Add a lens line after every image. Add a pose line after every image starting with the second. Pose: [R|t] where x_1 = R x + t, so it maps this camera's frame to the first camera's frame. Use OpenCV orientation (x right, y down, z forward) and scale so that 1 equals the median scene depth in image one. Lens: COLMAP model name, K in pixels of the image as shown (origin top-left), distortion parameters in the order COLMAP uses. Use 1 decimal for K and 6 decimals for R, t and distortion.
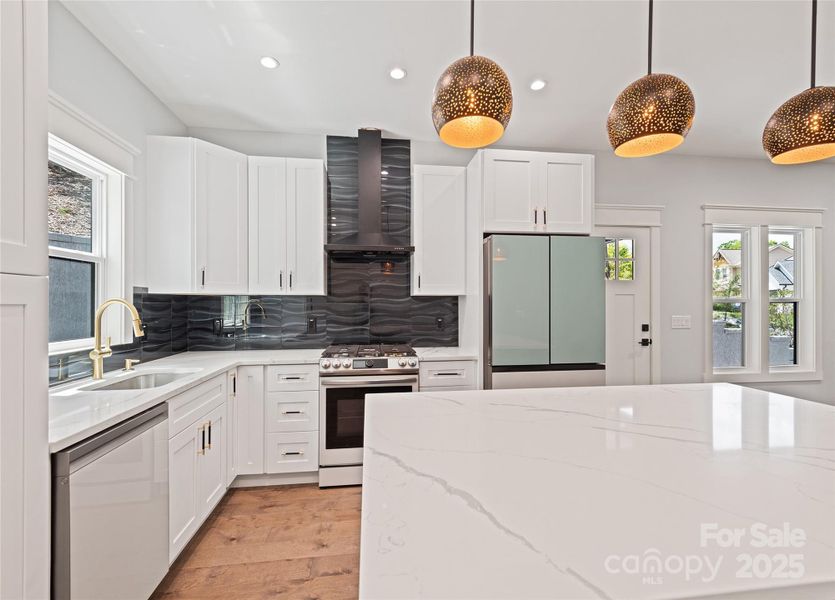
lens RADIAL K [[366.0, 0, 417.5], [0, 366.0, 304.0], [0, 0, 1]] dist [0.004817, -0.000279]
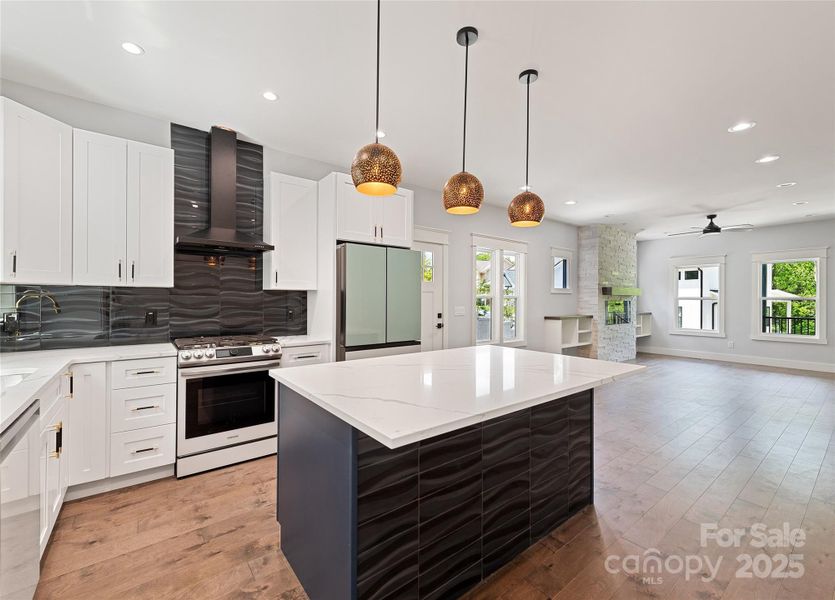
lens RADIAL K [[350.8, 0, 417.5], [0, 350.8, 300.0], [0, 0, 1]] dist [-0.000189, -0.000283]
pose [[0.860798, 0.005374, 0.508919, -0.184272], [-0.007464, 0.999970, 0.002064, 0.003017], [-0.508892, -0.005575, 0.860812, -0.156554]]
